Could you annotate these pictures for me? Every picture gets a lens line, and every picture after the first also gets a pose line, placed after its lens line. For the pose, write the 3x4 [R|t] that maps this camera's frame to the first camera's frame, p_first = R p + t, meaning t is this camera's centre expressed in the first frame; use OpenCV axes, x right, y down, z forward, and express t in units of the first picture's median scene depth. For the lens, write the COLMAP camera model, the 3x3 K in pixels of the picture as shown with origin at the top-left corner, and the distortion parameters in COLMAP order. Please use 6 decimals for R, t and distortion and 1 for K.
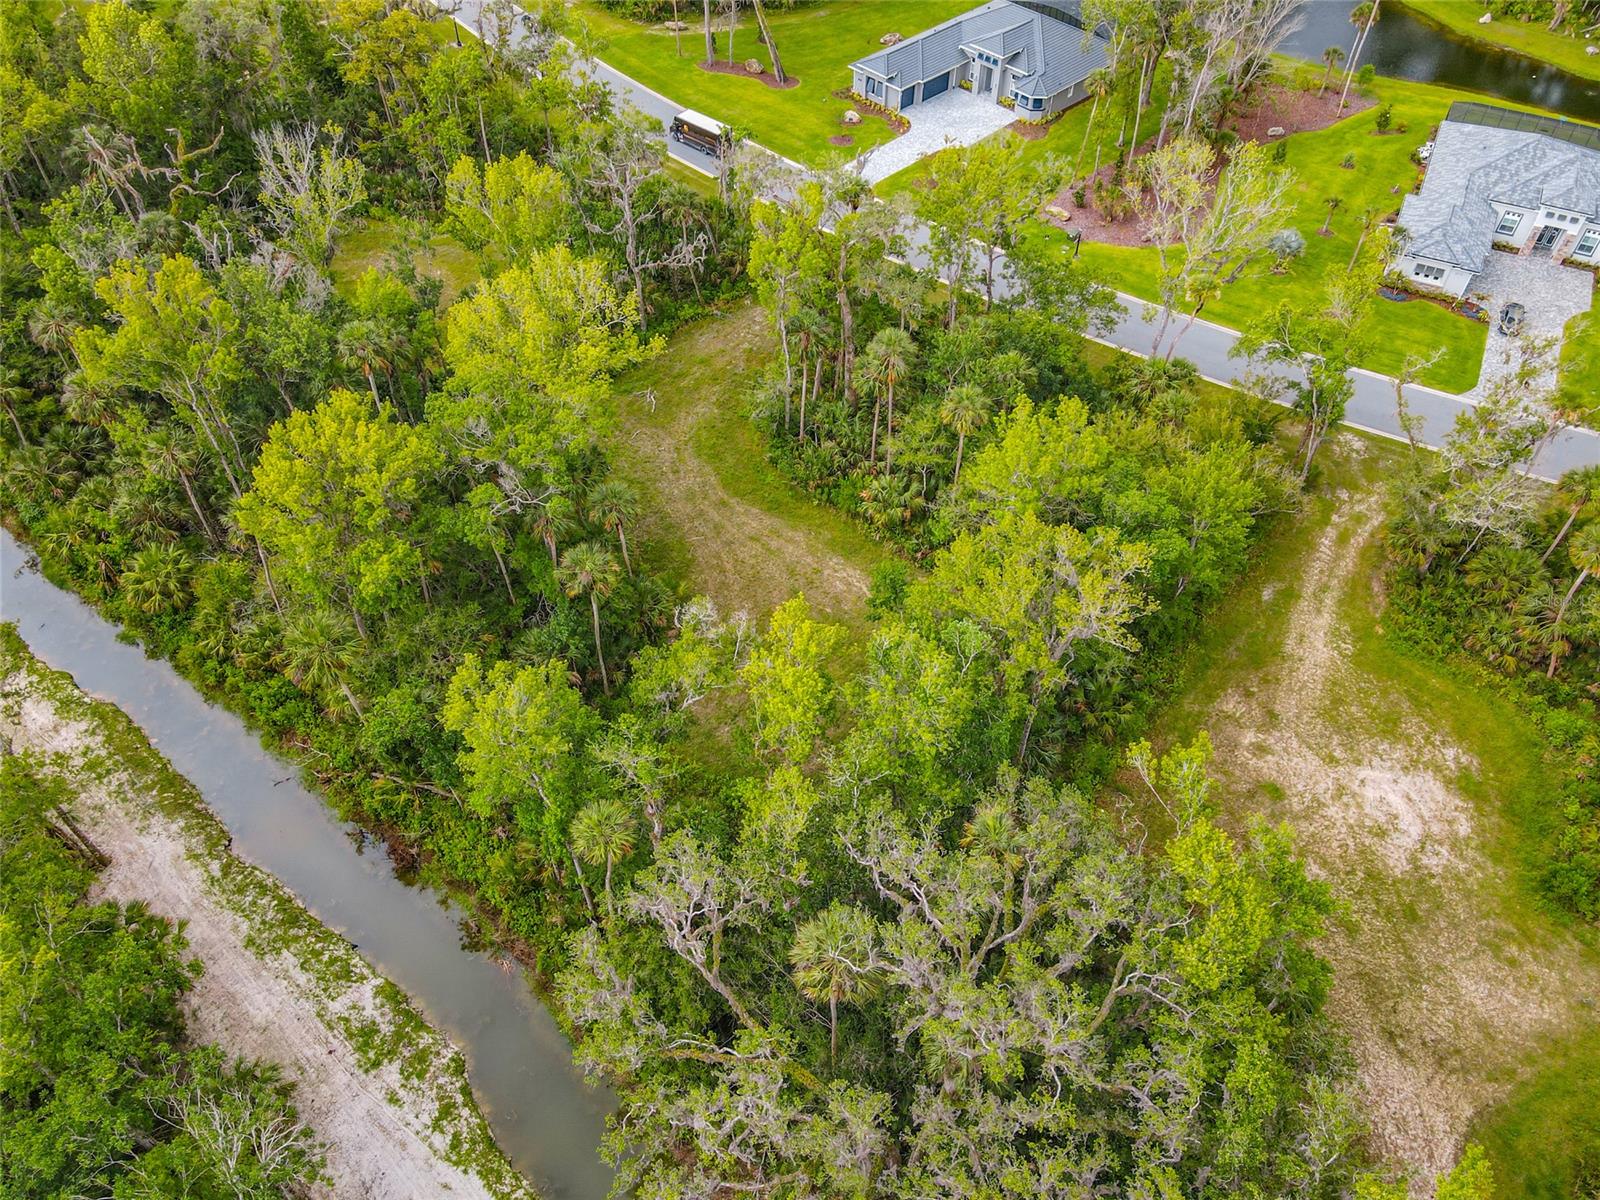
lens RADIAL K [[1153.3, 0, 808.5], [0, 1153.3, 605.4], [0, 0, 1]] dist [0.021444, -0.007383]
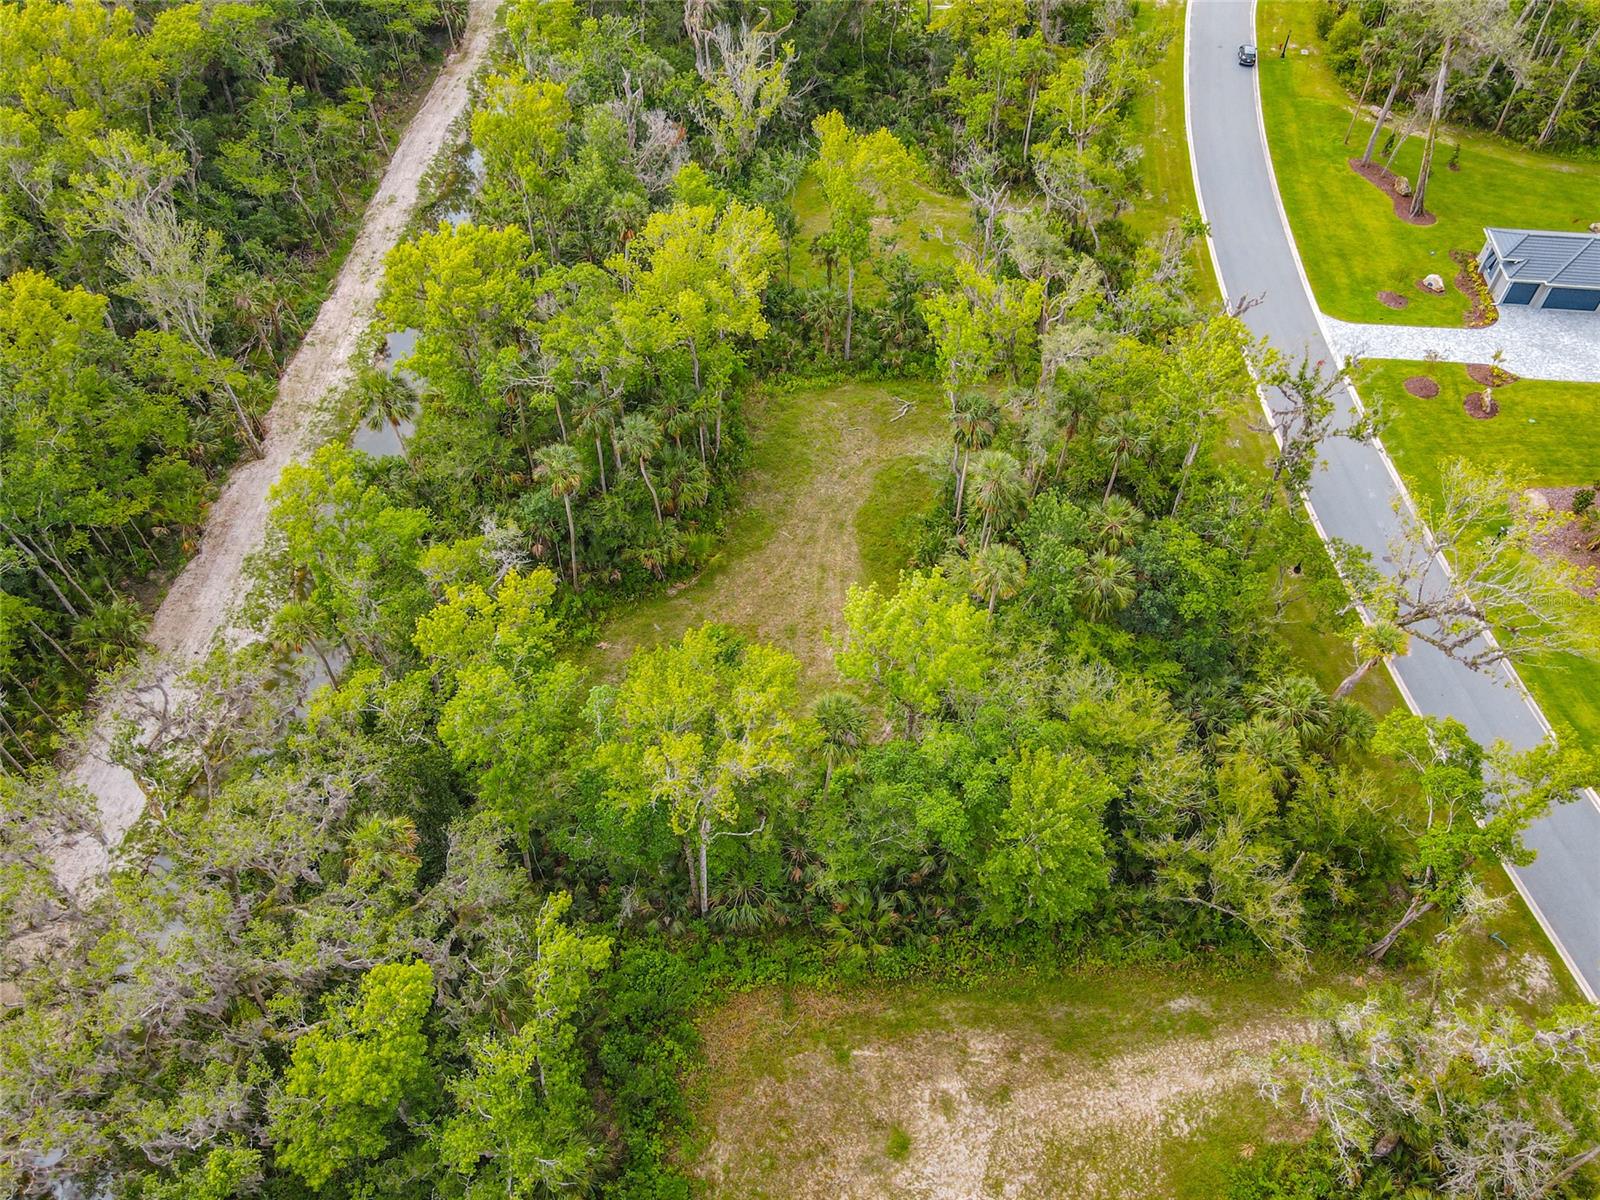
lens RADIAL K [[1171.1, 0, 812.9], [0, 1171.1, 590.9], [0, 0, 1]] dist [0.024827, -0.007950]
pose [[0.633462, 0.581873, -0.510048, 0.547177], [-0.580419, 0.793239, 0.184082, -0.259622], [0.511702, 0.179433, 0.840217, 0.200785]]
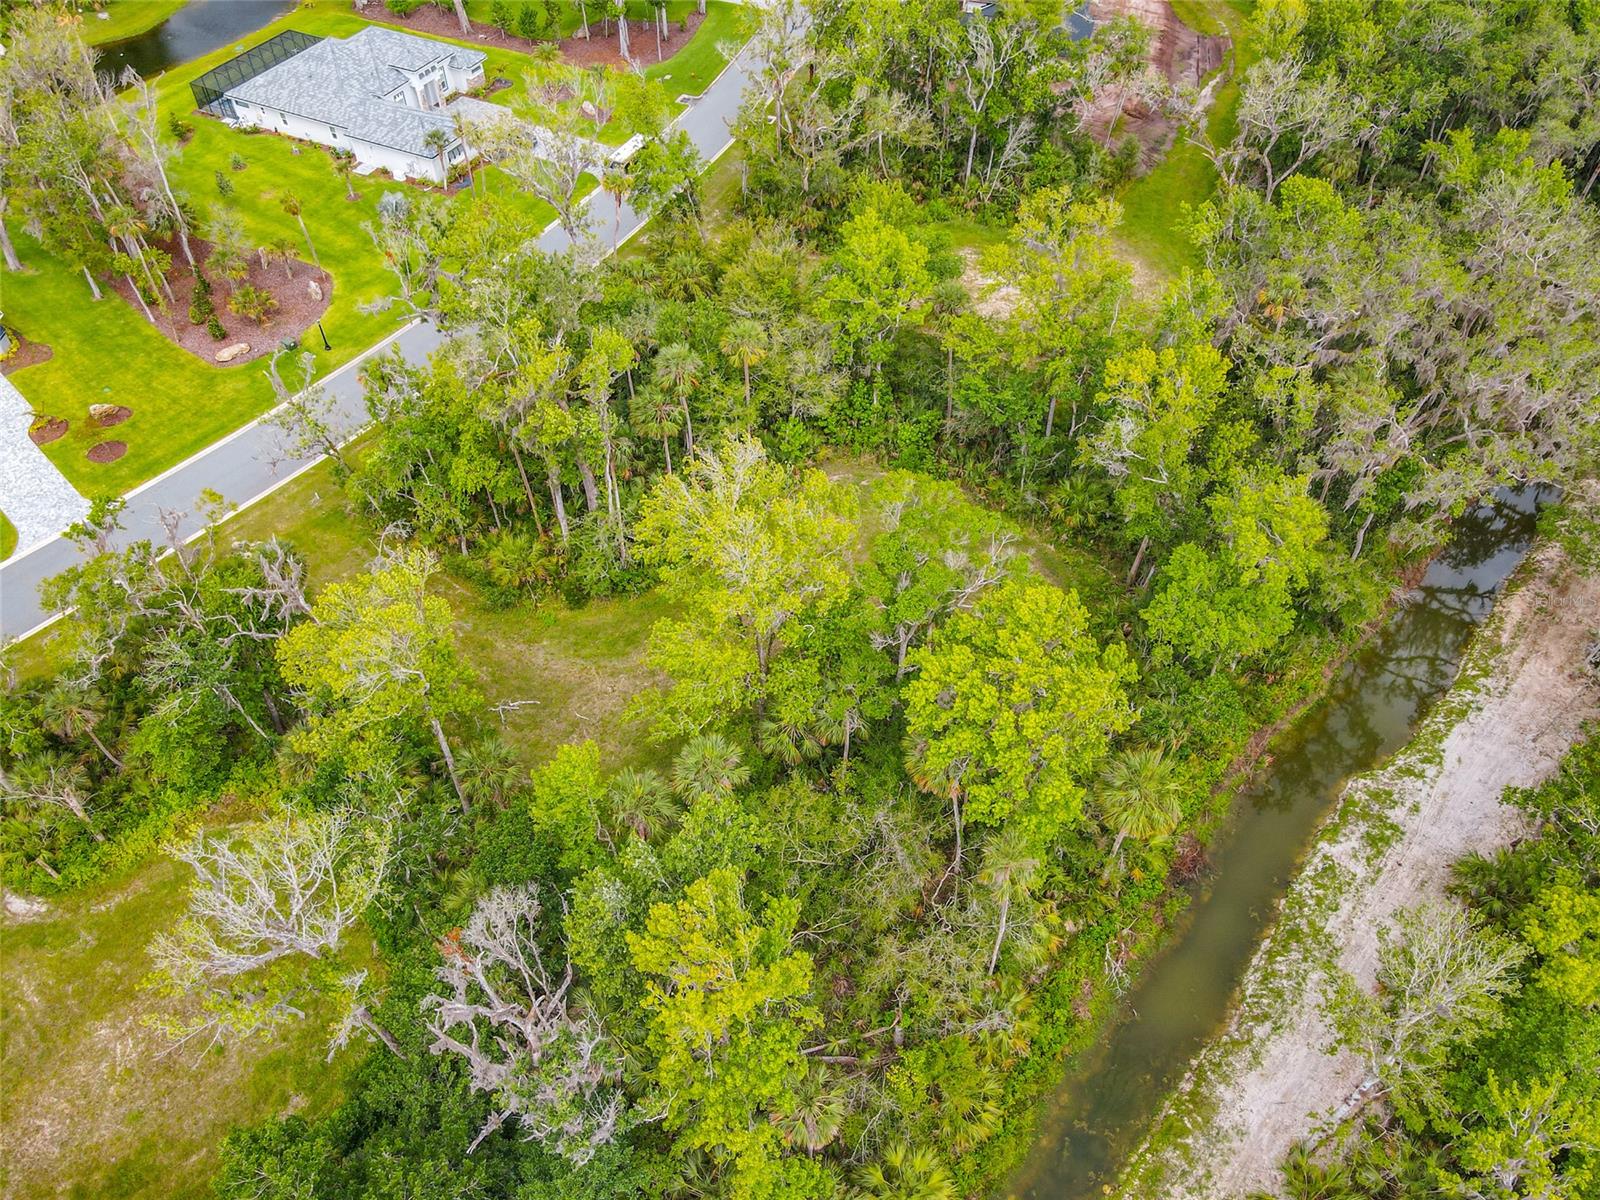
lens RADIAL K [[1185.6, 0, 817.1], [0, 1185.6, 603.9], [0, 0, 1]] dist [0.019036, 0.003049]
pose [[-0.021939, -0.738753, 0.673619, -0.834735], [0.744107, 0.437926, 0.504505, -0.605951], [-0.667700, 0.512312, 0.540104, 0.533248]]
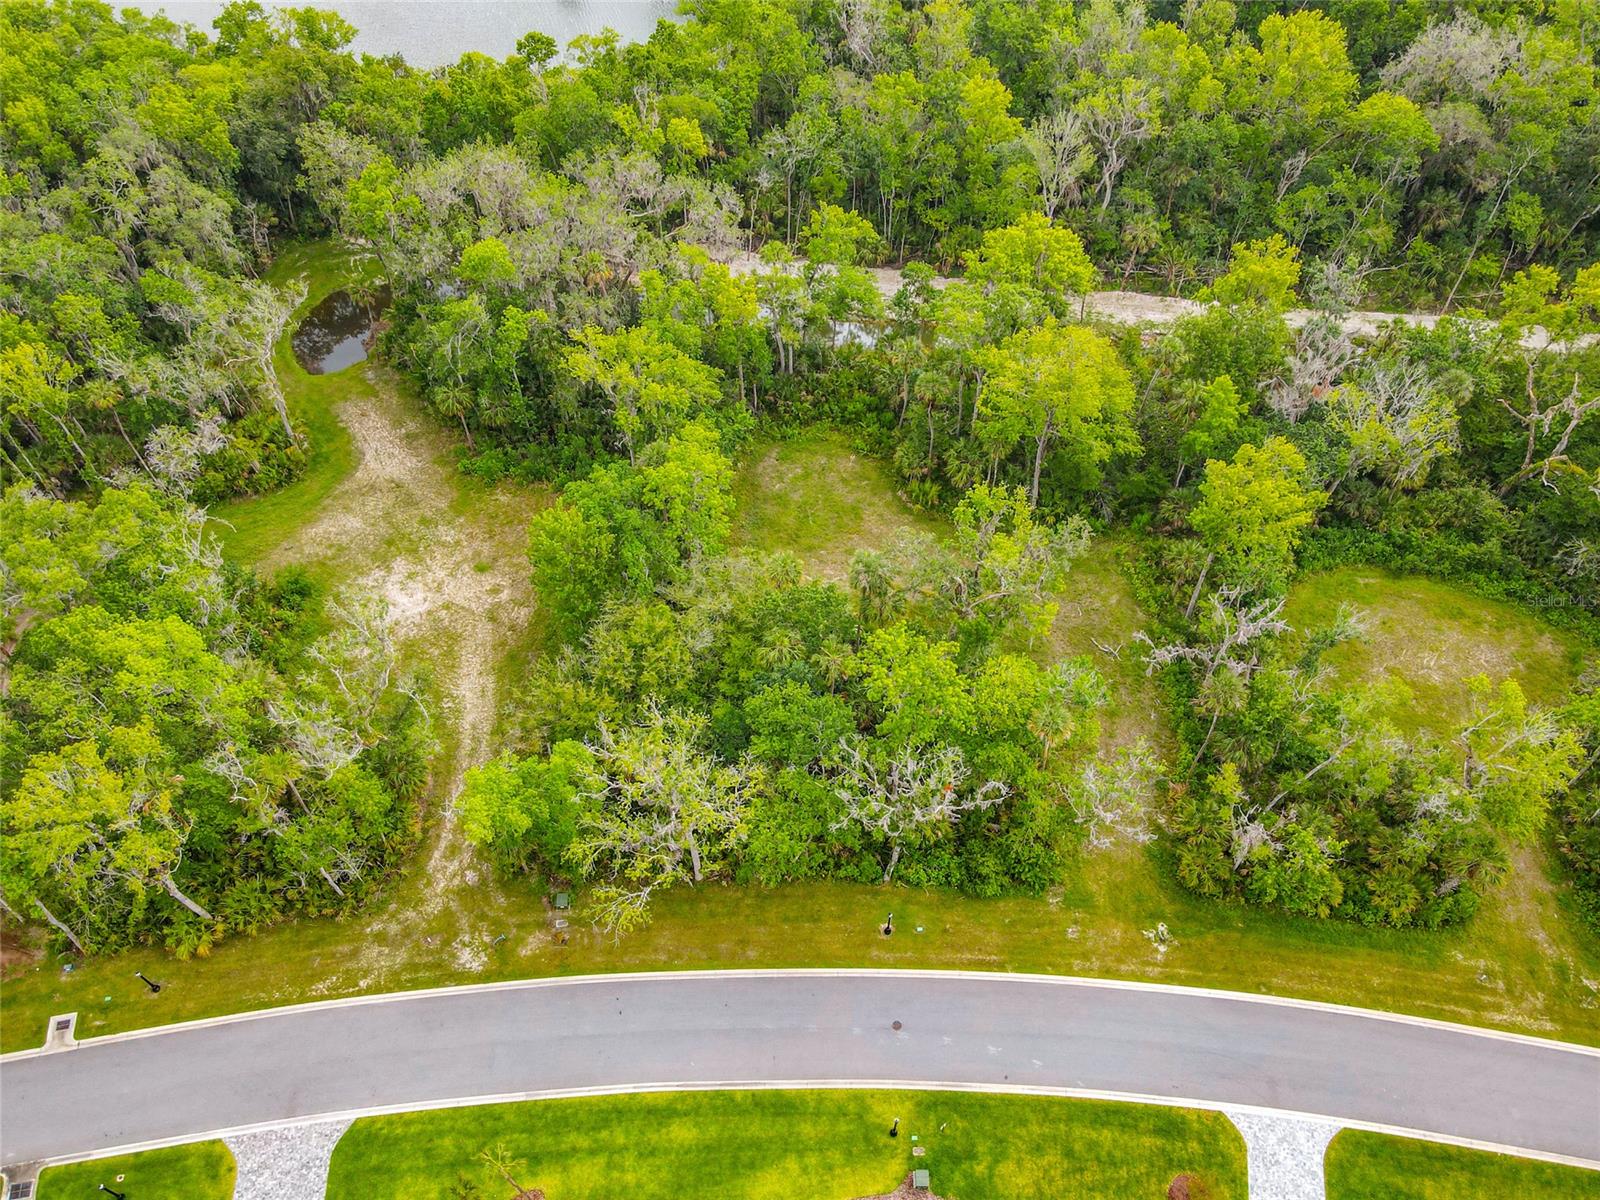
lens RADIAL K [[1164.5, 0, 814.7], [0, 1164.5, 599.5], [0, 0, 1]] dist [0.012158, 0.013128]
pose [[-0.832968, 0.425249, -0.354018, 0.580438], [-0.422255, -0.075057, 0.903364, -1.346193], [0.357583, 0.901959, 0.242083, 0.810843]]
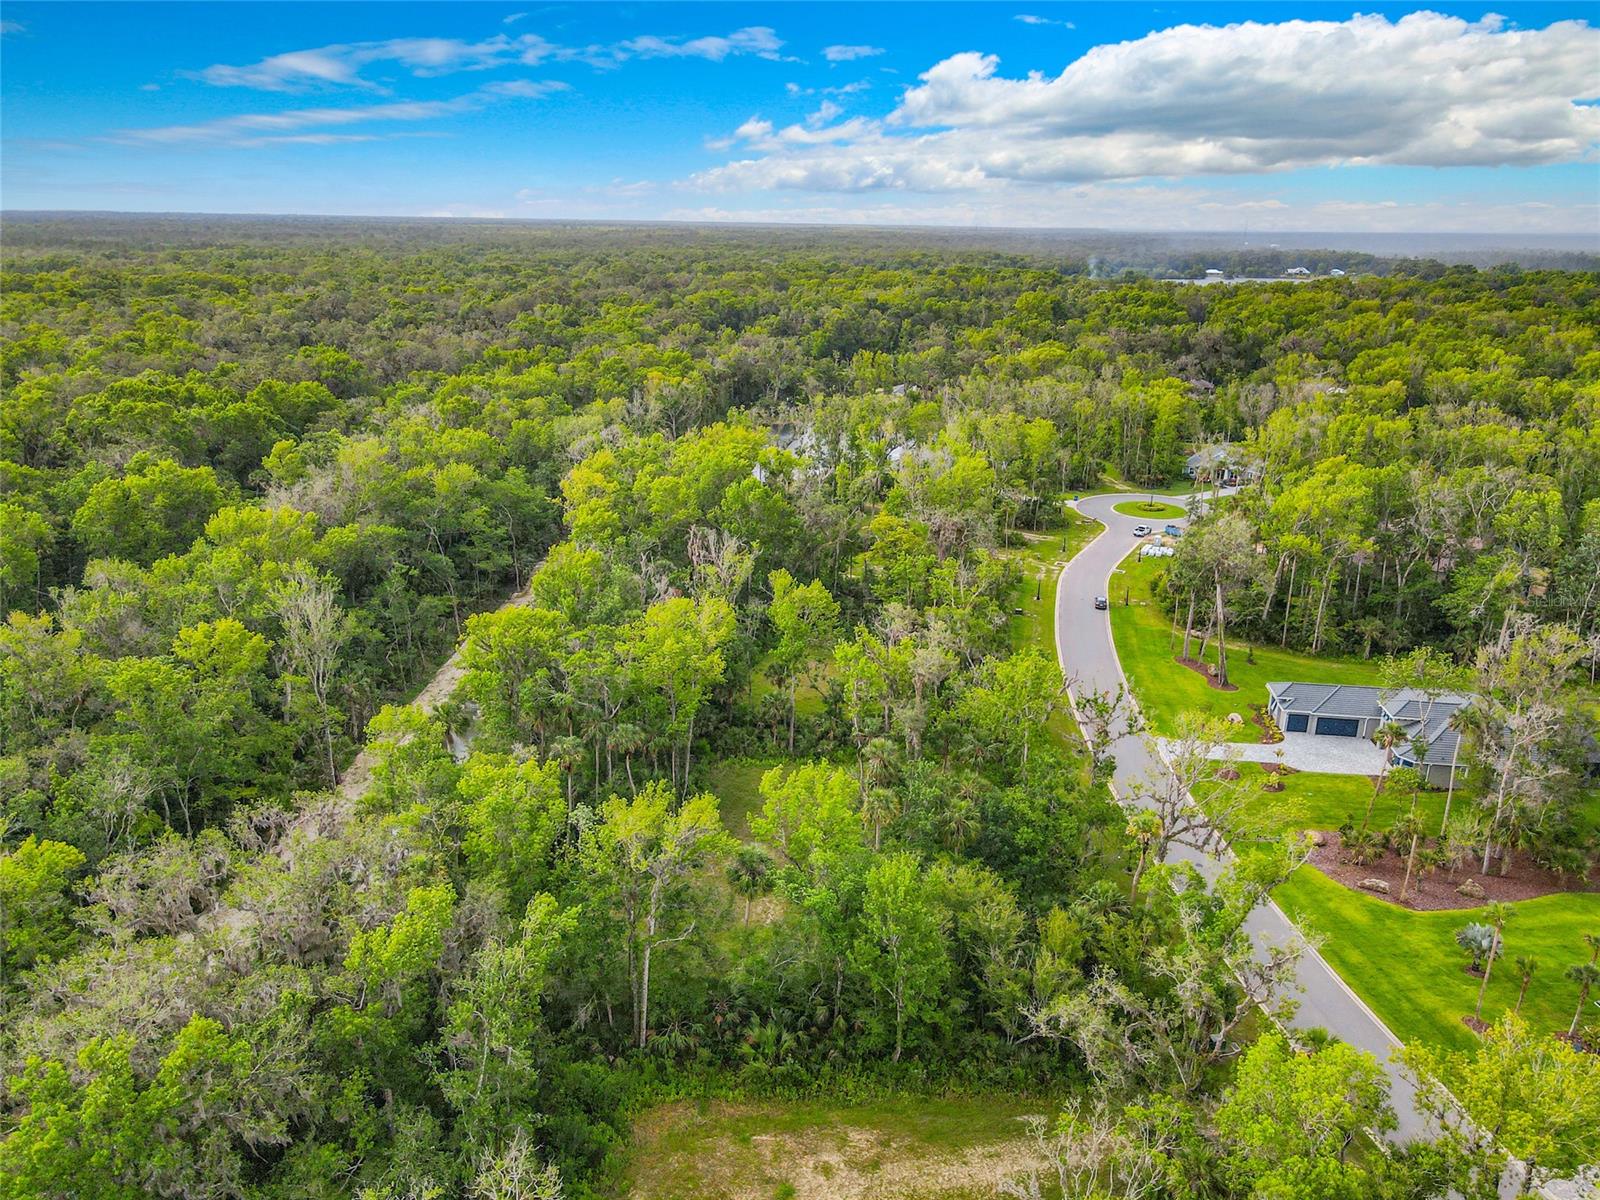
lens RADIAL K [[1164.5, 0, 814.7], [0, 1164.5, 599.5], [0, 0, 1]] dist [0.012158, 0.013128]
pose [[0.627466, 0.244854, -0.739143, 1.007505], [-0.596449, 0.761363, -0.254116, 0.013807], [0.500535, 0.600310, 0.623773, 0.088257]]
